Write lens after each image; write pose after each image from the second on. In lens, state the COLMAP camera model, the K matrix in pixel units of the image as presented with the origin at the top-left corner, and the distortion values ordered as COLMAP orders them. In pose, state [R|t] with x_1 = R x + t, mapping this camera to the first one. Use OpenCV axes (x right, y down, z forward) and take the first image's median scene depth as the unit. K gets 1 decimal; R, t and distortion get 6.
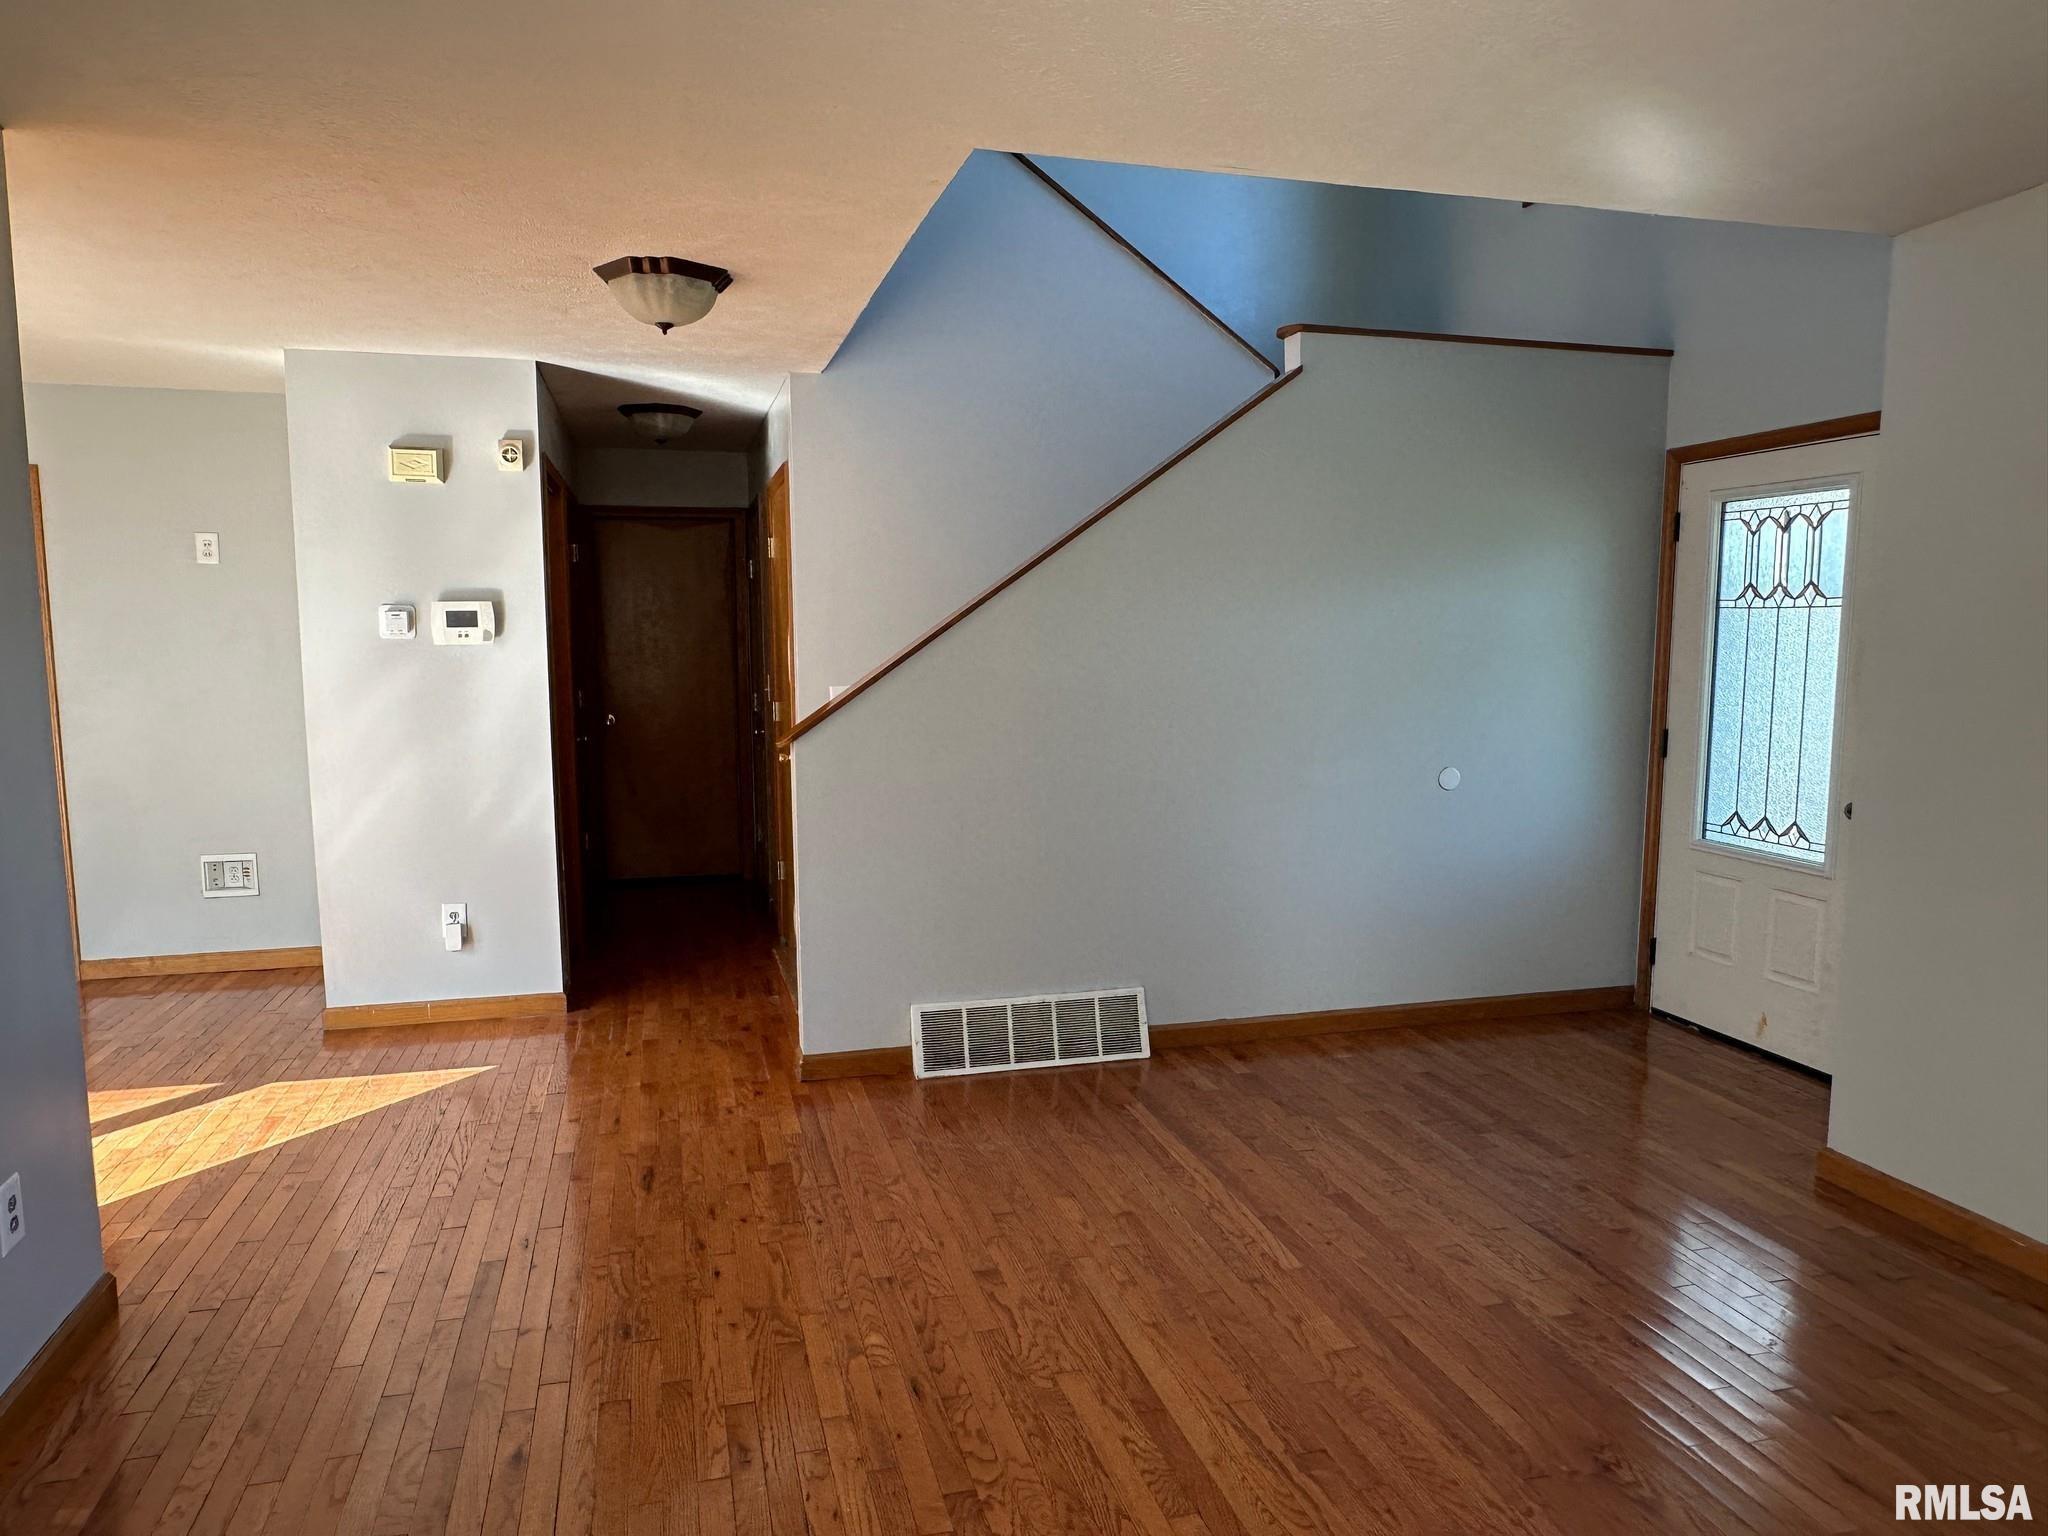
lens RADIAL K [[1330.6, 0, 1009.2], [0, 1330.6, 769.5], [0, 0, 1]] dist [-0.002393, 0.000448]
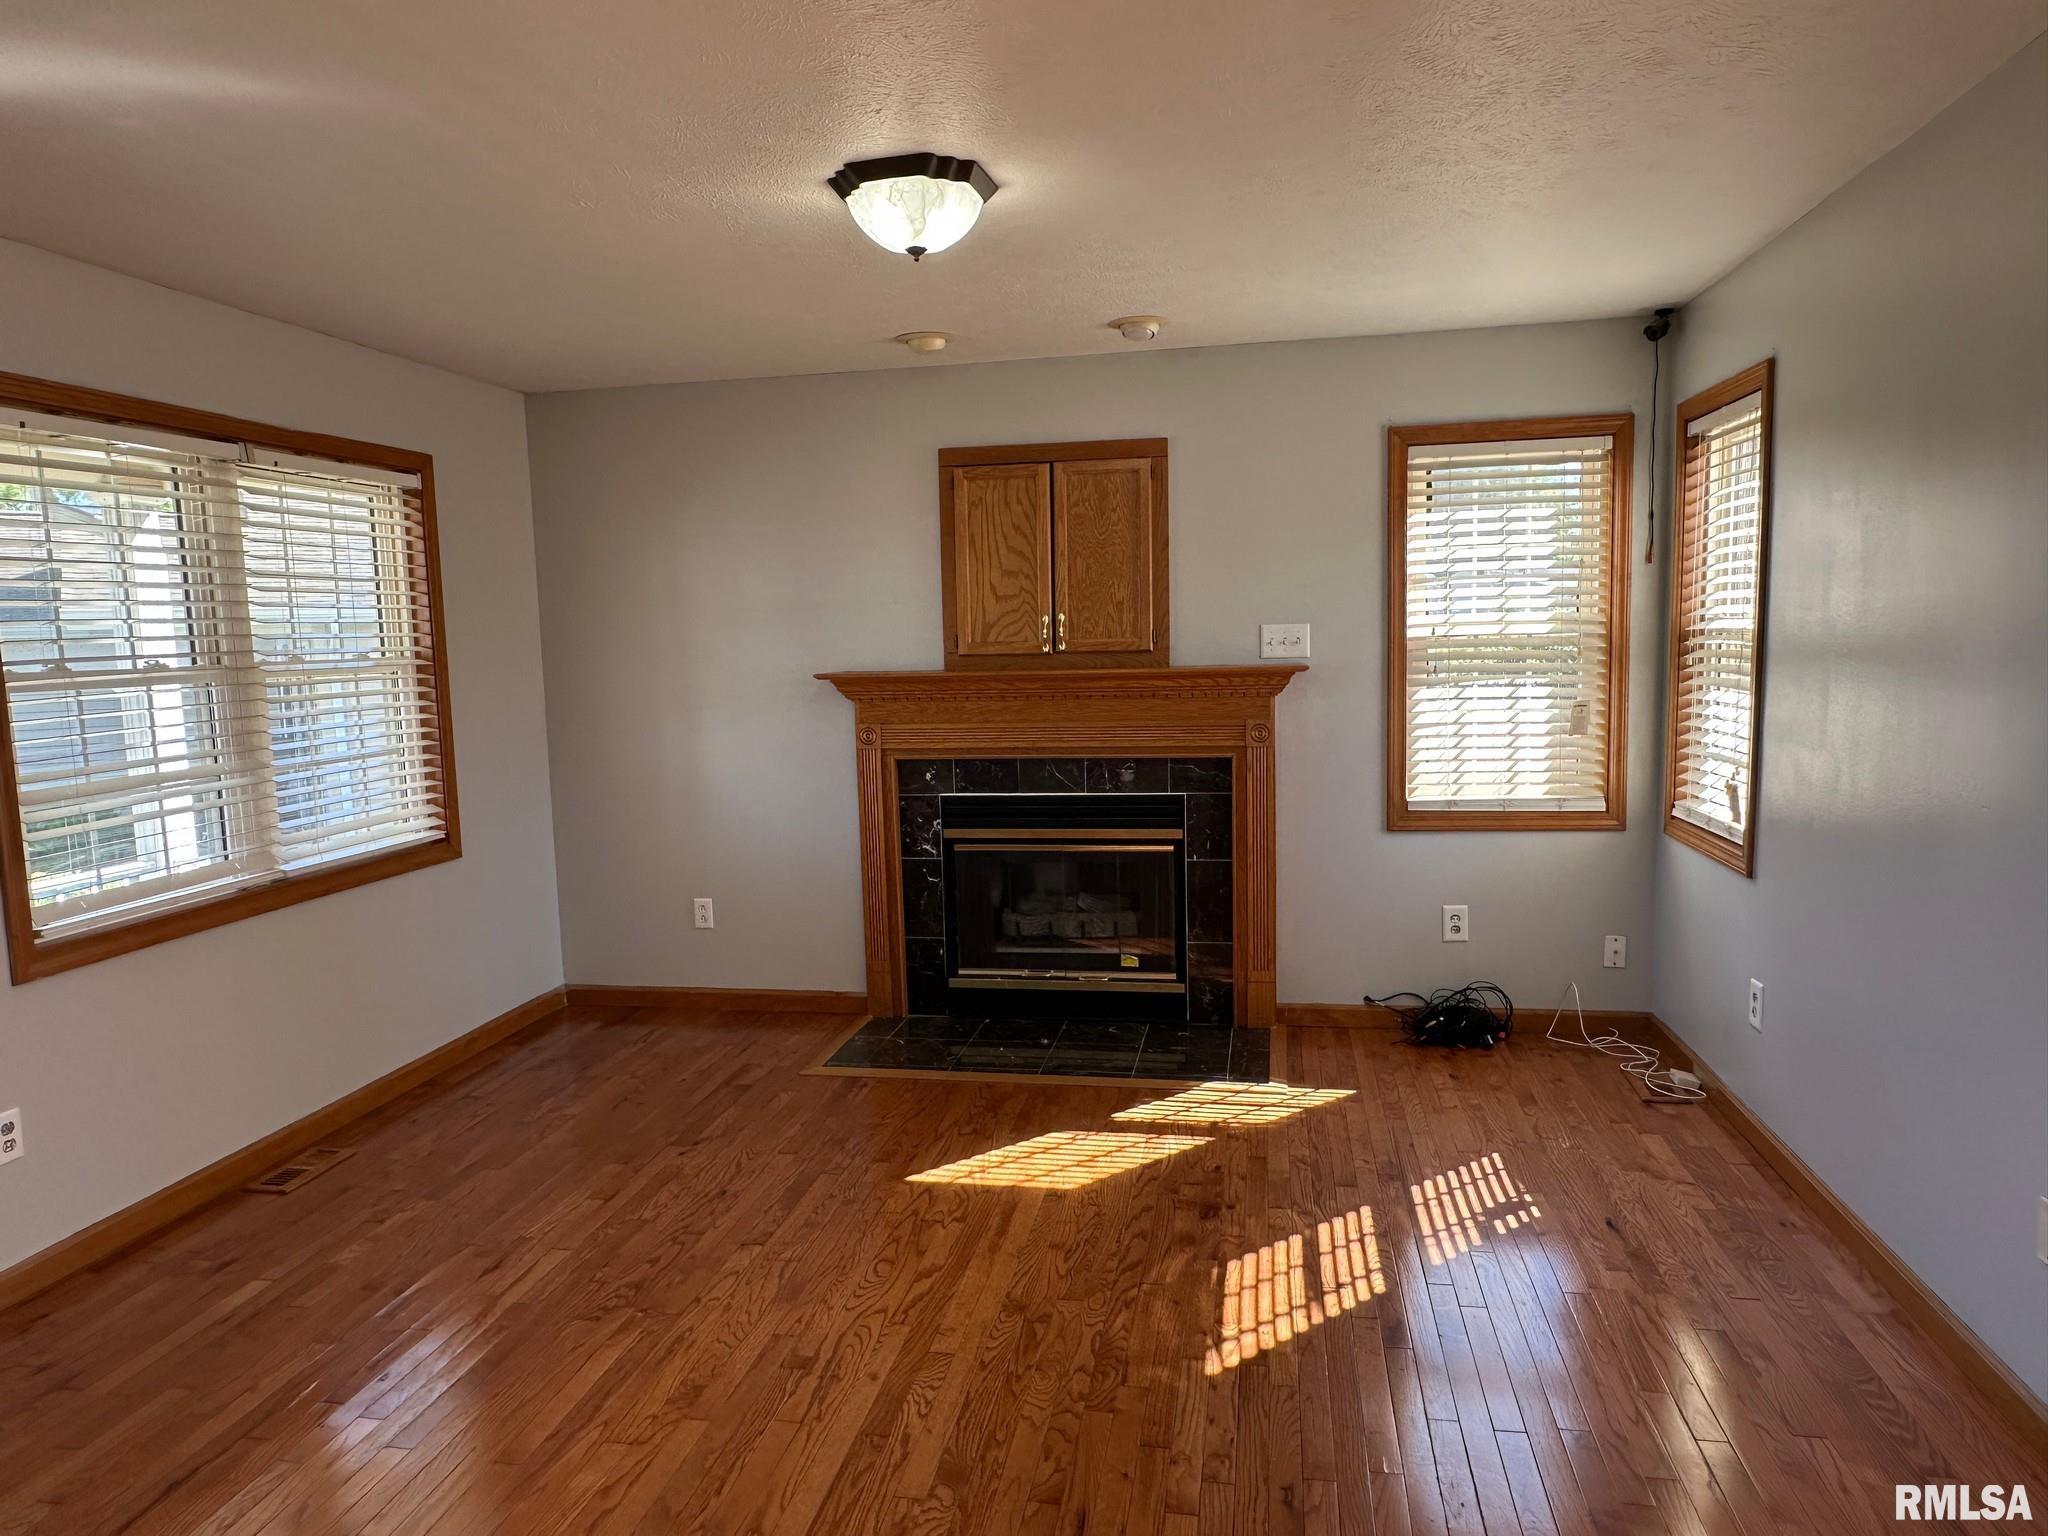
lens RADIAL K [[1330.6, 0, 1014.8], [0, 1330.6, 784.8], [0, 0, 1]] dist [-0.002393, 0.000448]
pose [[-0.898452, -0.026690, 0.438259, -0.234875], [0.075649, 0.973814, 0.214390, -0.110090], [-0.432505, 0.225774, -0.872906, 0.986066]]
